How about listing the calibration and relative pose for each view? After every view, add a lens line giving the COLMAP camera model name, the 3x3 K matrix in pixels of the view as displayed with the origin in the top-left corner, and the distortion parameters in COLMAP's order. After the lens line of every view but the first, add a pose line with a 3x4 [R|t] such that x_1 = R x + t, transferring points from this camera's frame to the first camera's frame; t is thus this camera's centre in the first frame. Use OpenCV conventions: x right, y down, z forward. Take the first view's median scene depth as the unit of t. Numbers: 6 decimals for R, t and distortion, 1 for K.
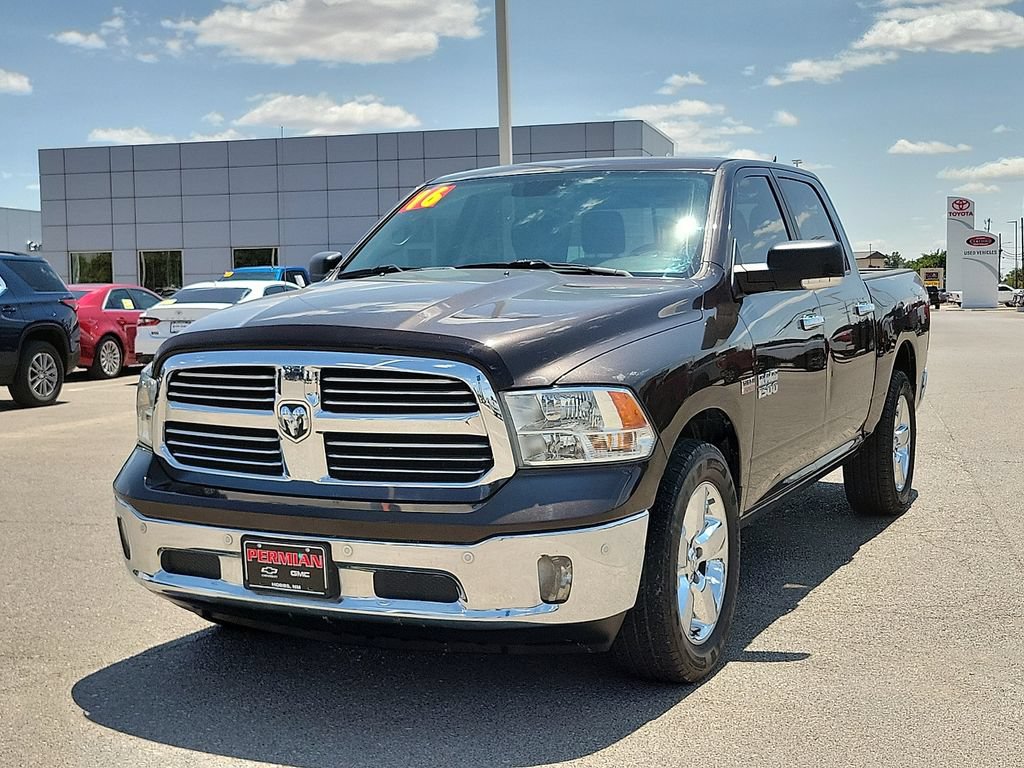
lens RADIAL K [[1434.8, 0, 507.5], [0, 1434.8, 359.6], [0, 0, 1]] dist [0.021417, 0.090921]
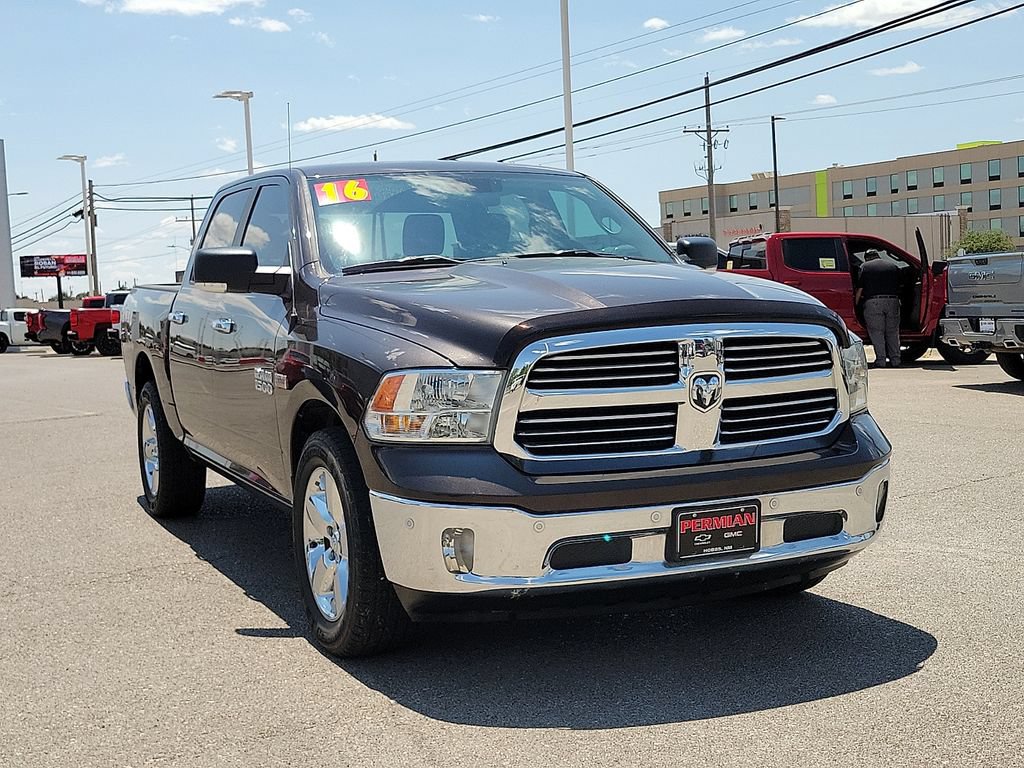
lens RADIAL K [[1395.7, 0, 512.0], [0, 1395.7, 384.0], [0, 0, 1]] dist [0.013659, 0.039137]
pose [[0.620666, -0.065489, 0.781335, -1.008127], [0.074630, 0.996916, 0.024276, 0.002435], [-0.780515, 0.043244, 0.623639, 0.470220]]
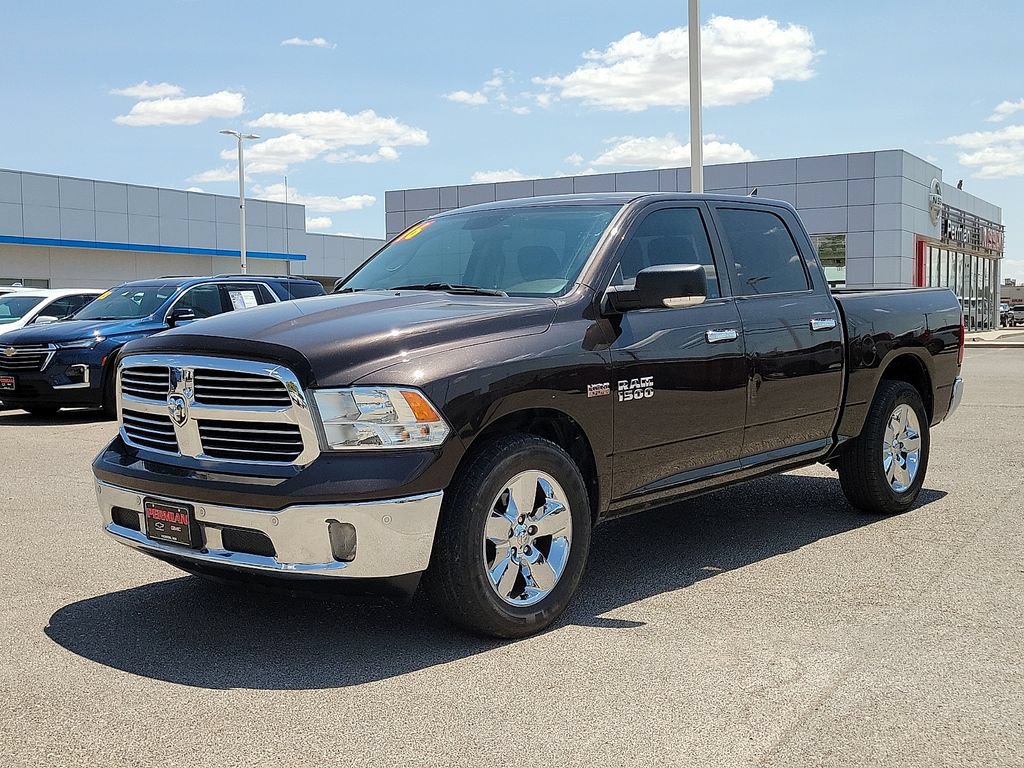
lens RADIAL K [[1253.6, 0, 498.3], [0, 1253.6, 386.1], [0, 0, 1]] dist [0.030623, 0.057416]
pose [[0.960746, 0.018273, -0.276828, 0.429817], [-0.014087, 0.999755, 0.017101, -0.001515], [0.277073, -0.012530, 0.960767, 0.000819]]
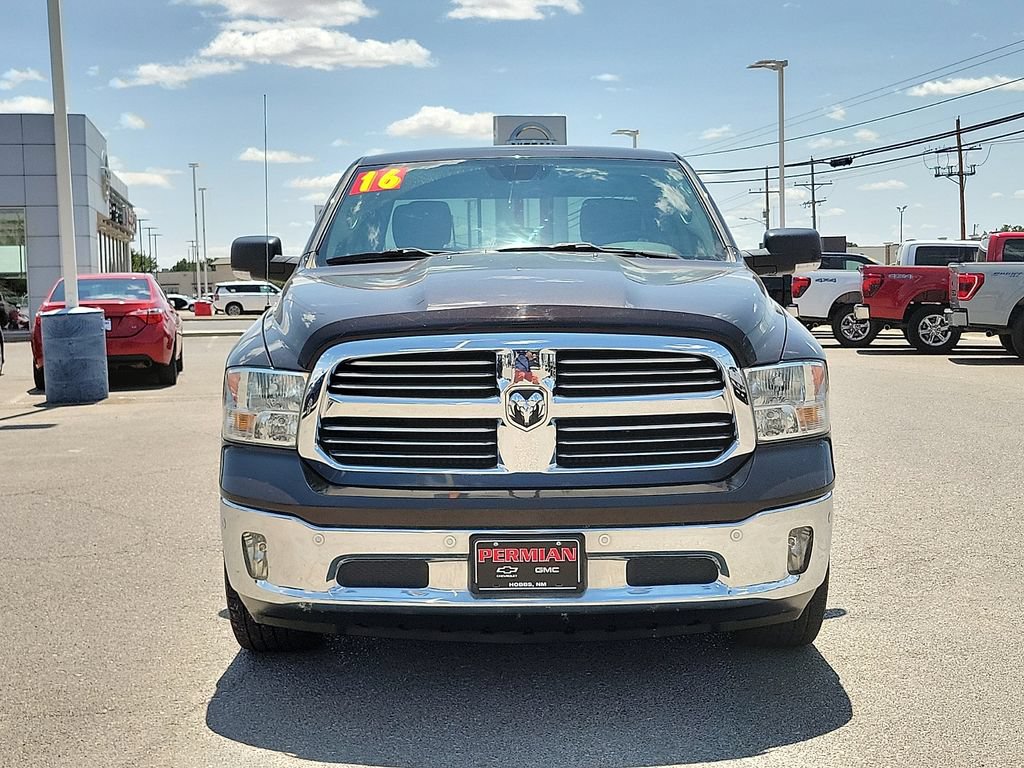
lens RADIAL K [[1434.8, 0, 507.5], [0, 1434.8, 359.6], [0, 0, 1]] dist [0.021417, 0.090921]
pose [[0.892548, -0.027134, 0.450135, -0.569685], [0.029423, 0.999565, 0.001911, 0.009054], [-0.449991, 0.011539, 0.892958, 0.167568]]
